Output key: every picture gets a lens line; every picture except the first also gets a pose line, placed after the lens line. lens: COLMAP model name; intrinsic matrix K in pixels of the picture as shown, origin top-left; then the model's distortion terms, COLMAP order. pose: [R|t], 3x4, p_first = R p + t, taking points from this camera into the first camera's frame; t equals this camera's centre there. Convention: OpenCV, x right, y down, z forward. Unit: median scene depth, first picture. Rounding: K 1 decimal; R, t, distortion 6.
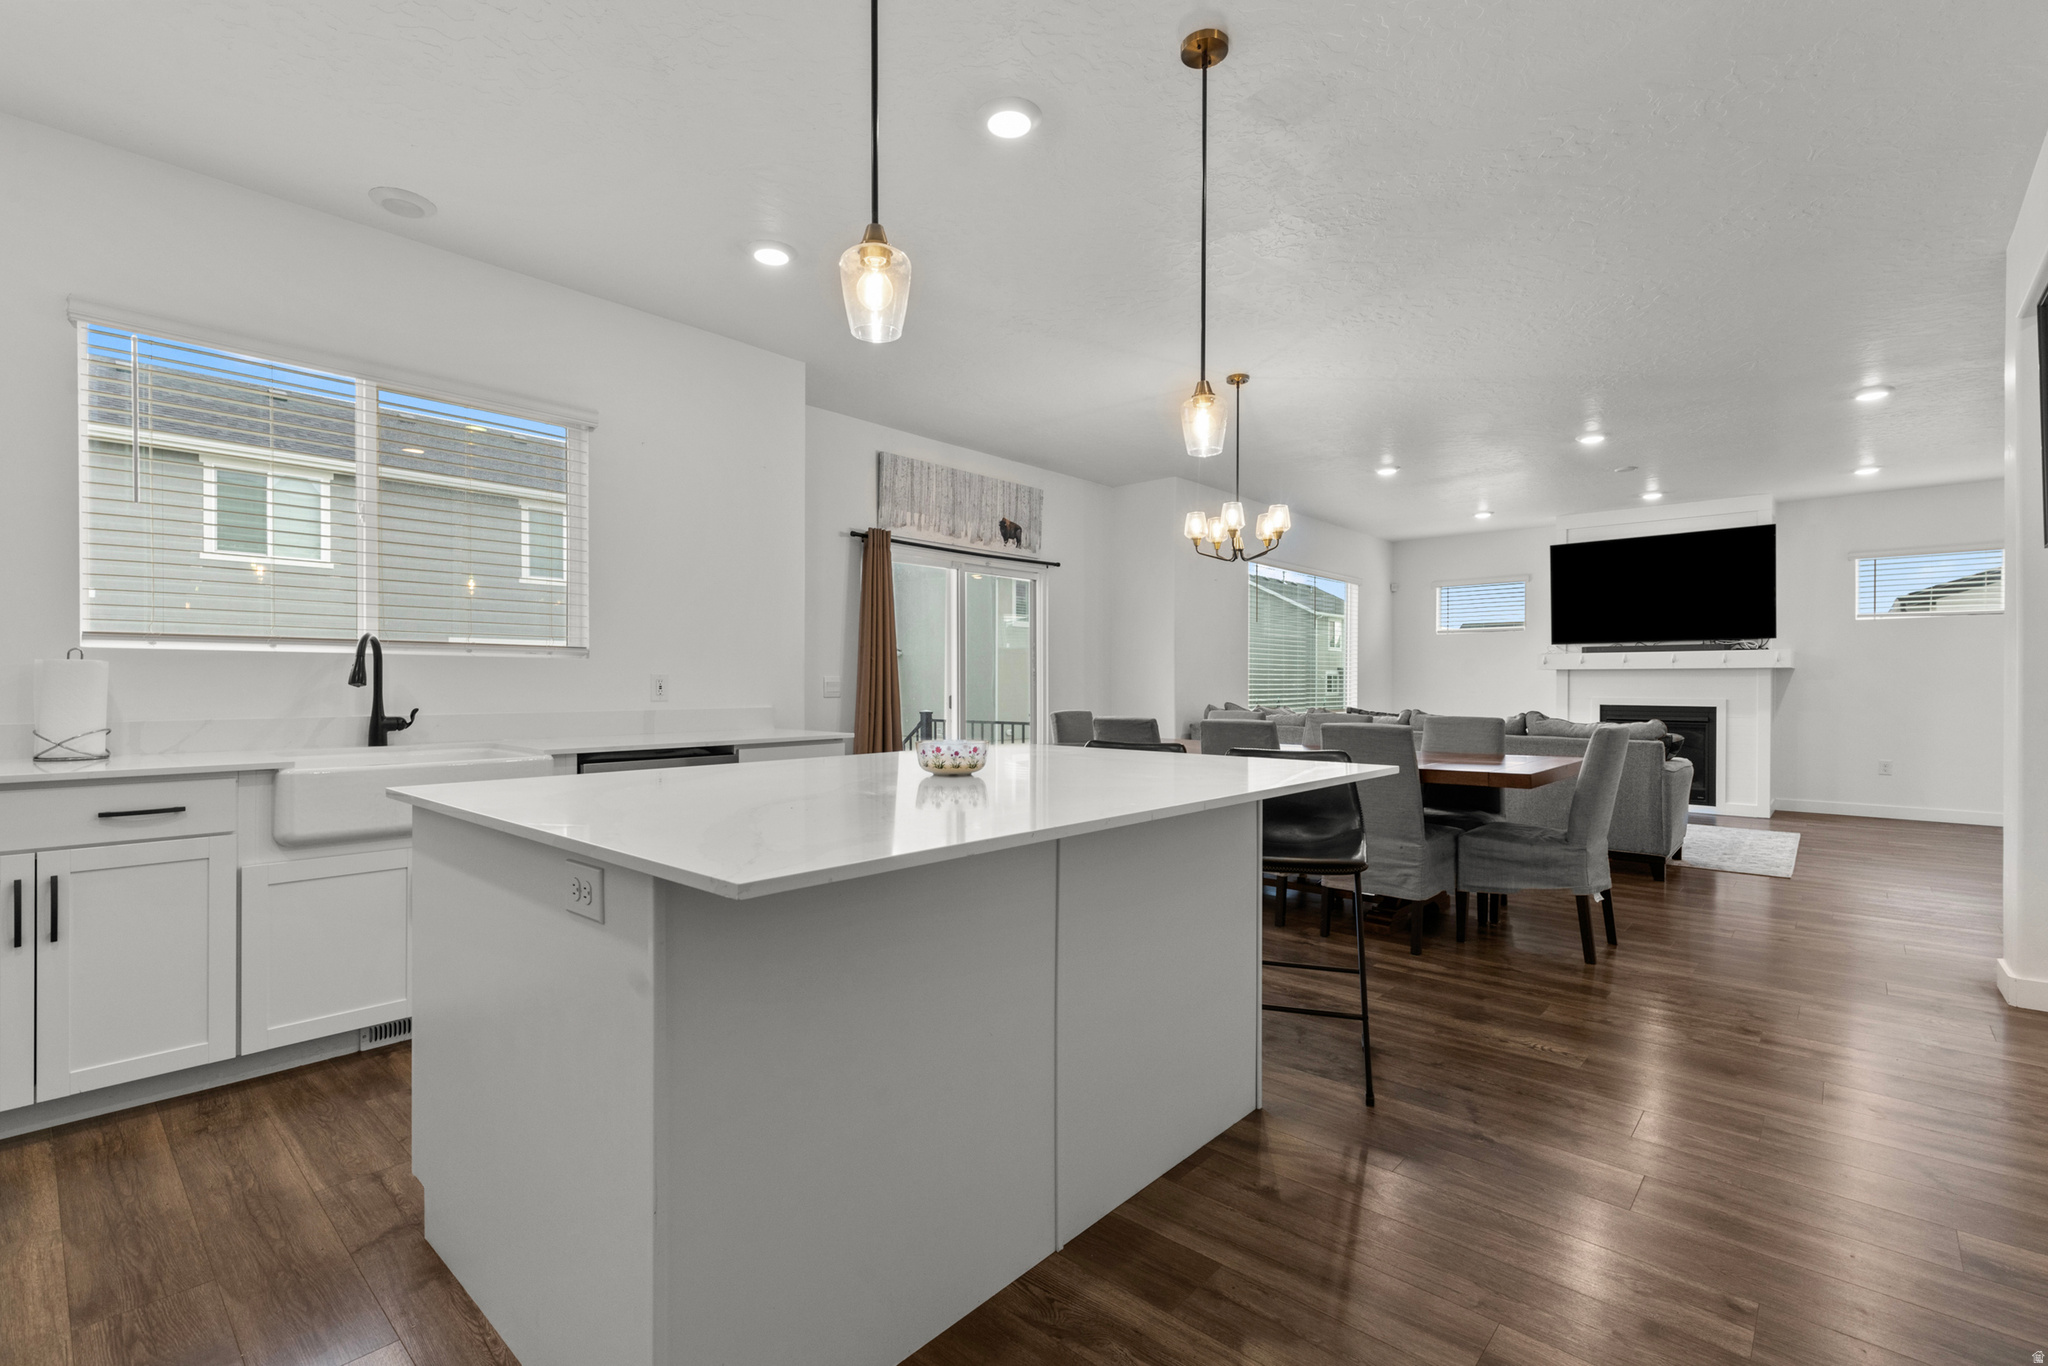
lens RADIAL K [[926.0, 0, 1089.0], [0, 926.0, 687.0], [0, 0, 1]] dist [0.001854, 0.000383]
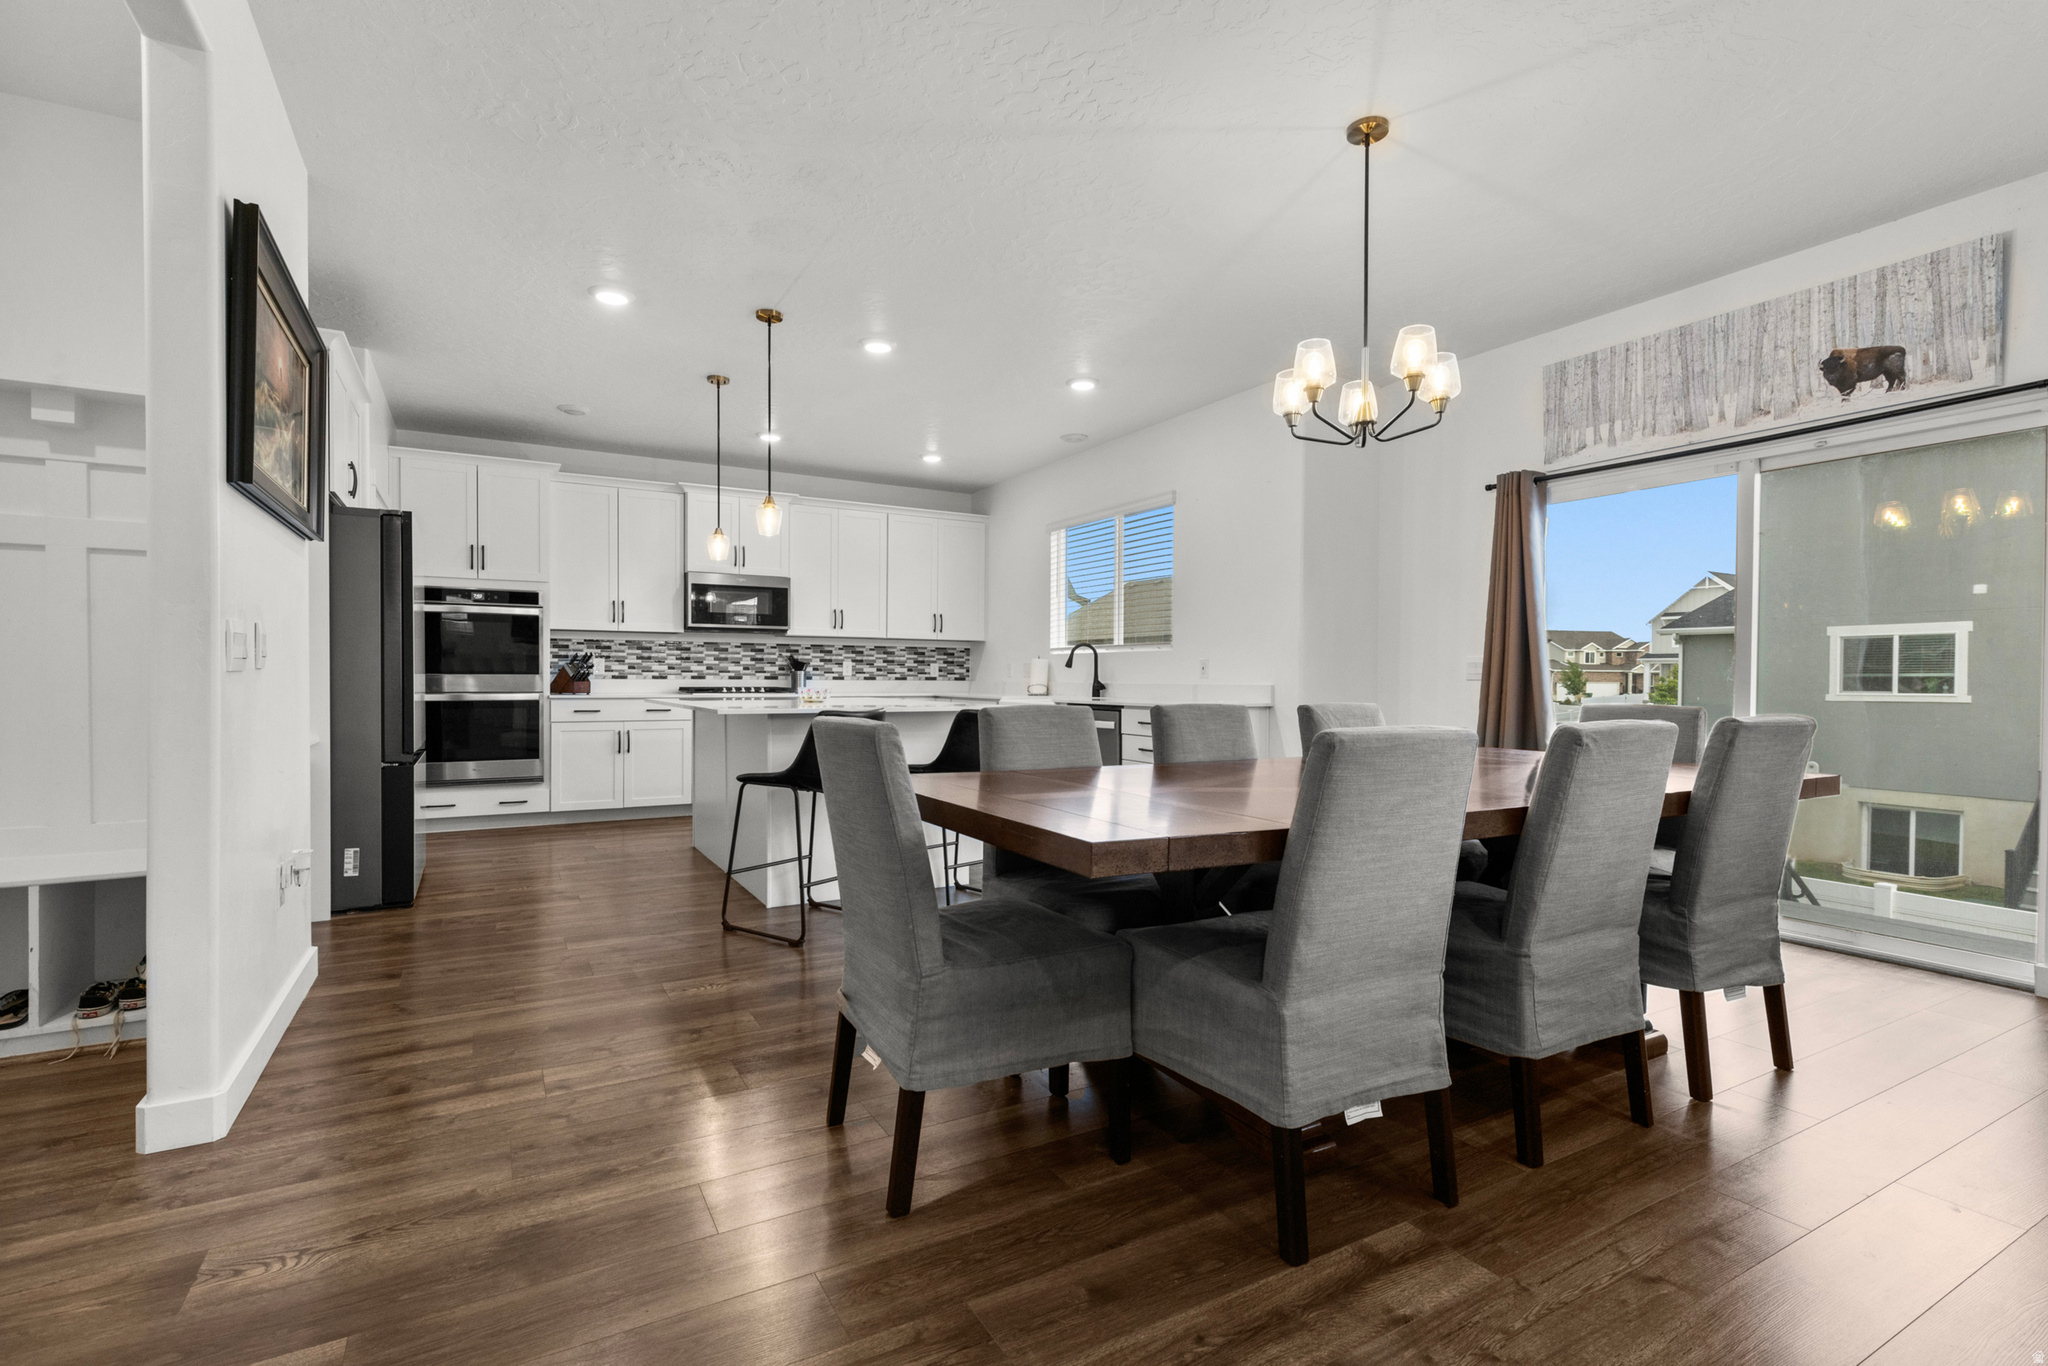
lens RADIAL K [[926.0, 0, 974.7], [0, 926.0, 694.3], [0, 0, 1]] dist [0.001854, 0.000383]
pose [[-0.385284, 0.011315, -0.922729, 0.638358], [-0.010628, 0.999804, 0.016698, 0.013799], [0.922737, 0.016240, -0.385088, 0.799014]]
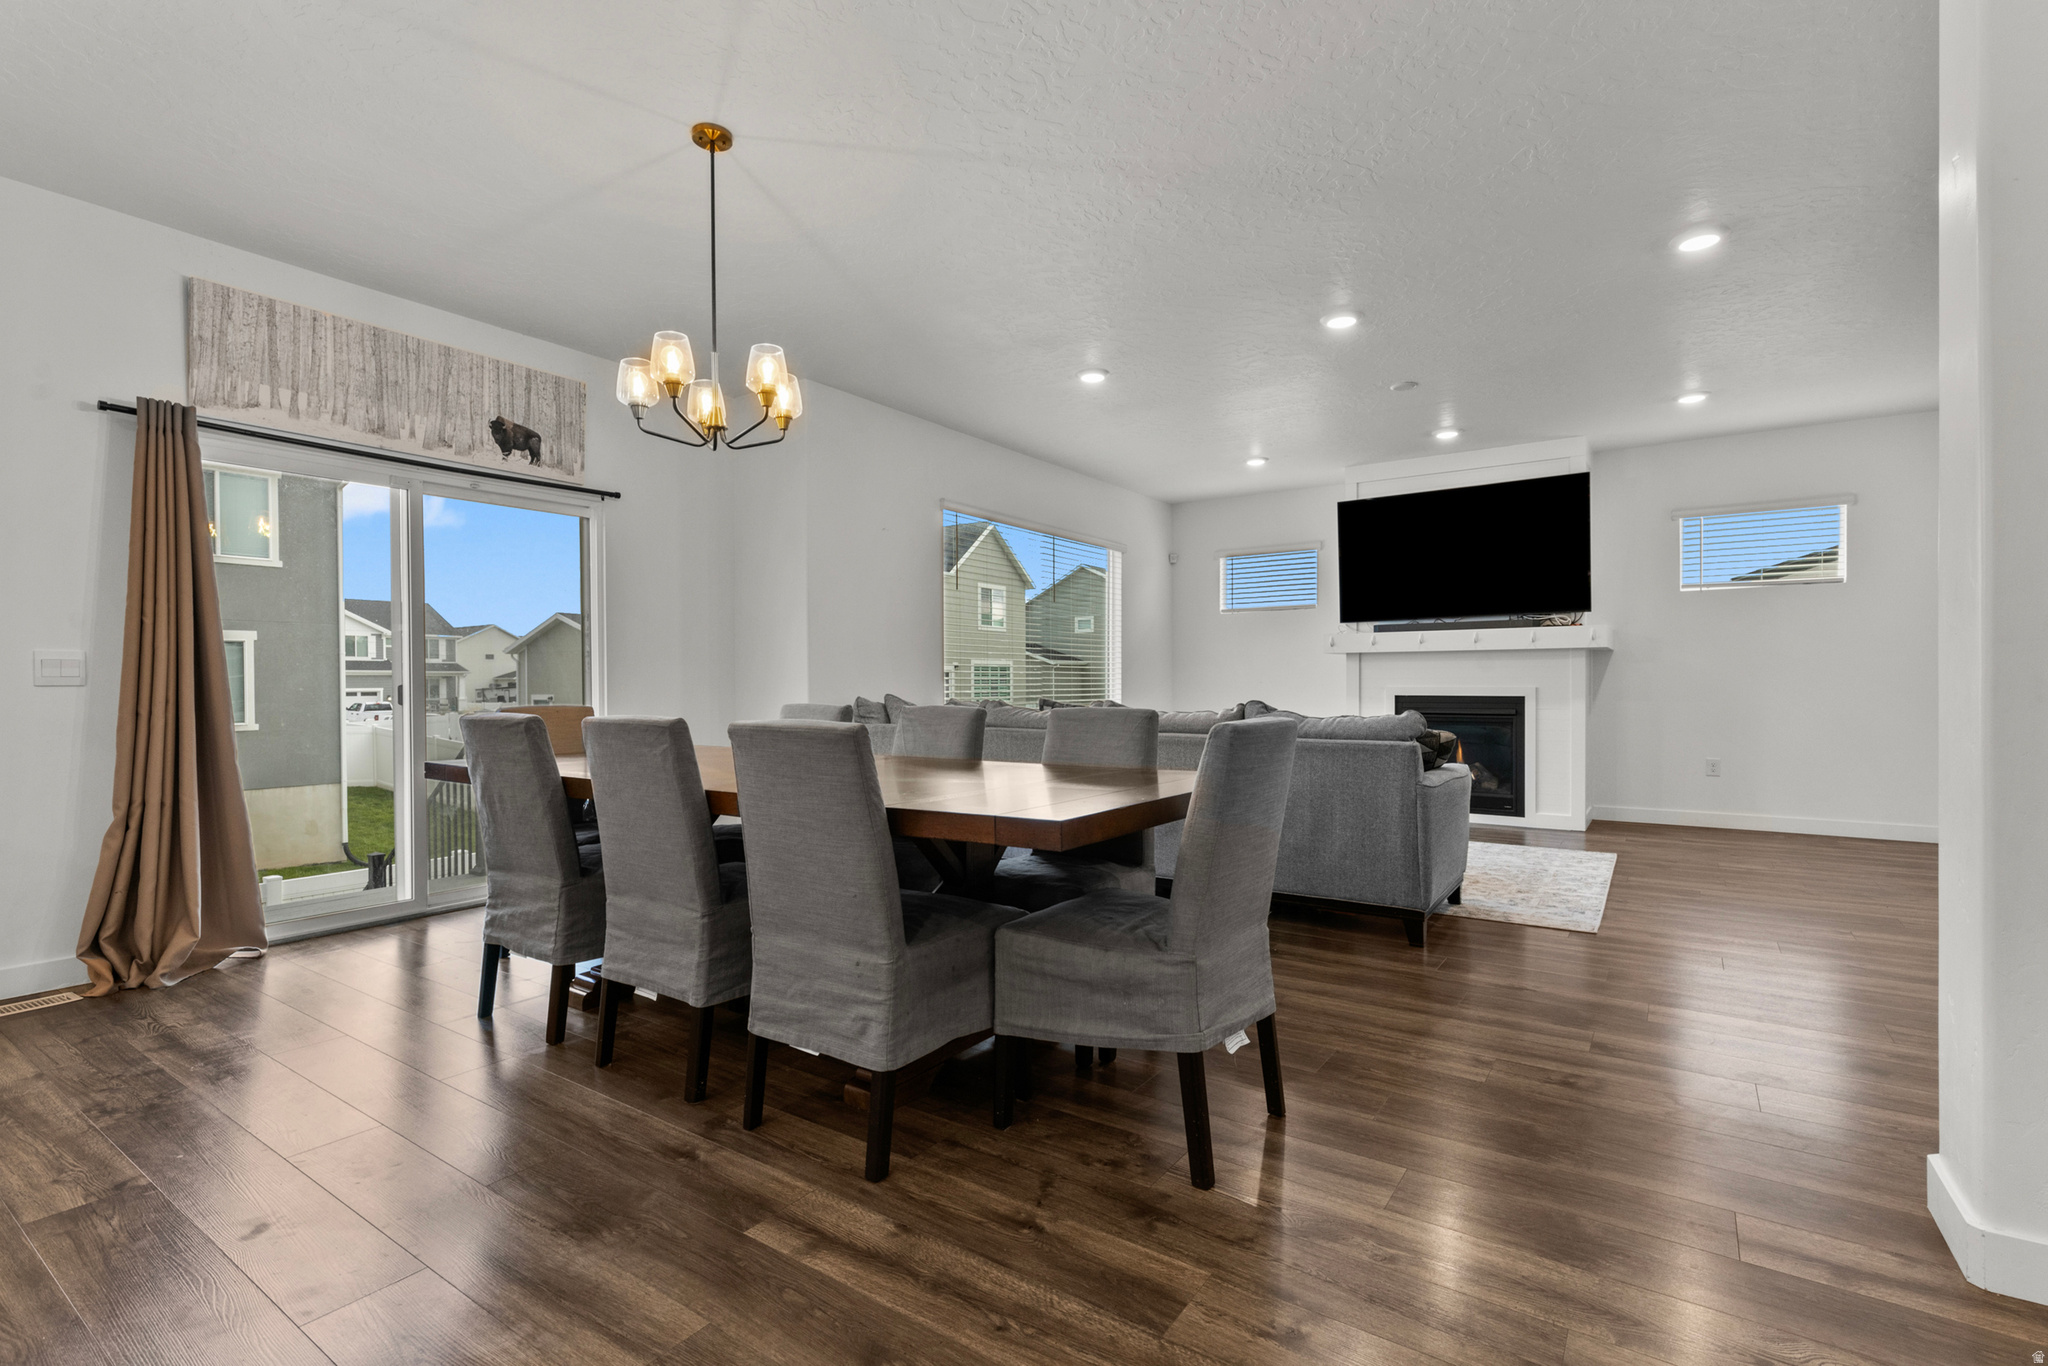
lens RADIAL K [[926.0, 0, 1075.1], [0, 926.0, 688.9], [0, 0, 1]] dist [0.001854, 0.000383]
pose [[0.993756, -0.006373, 0.111393, 0.258540], [0.006107, 0.999978, 0.002725, 0.014140], [-0.111408, -0.002027, 0.993773, 0.311736]]
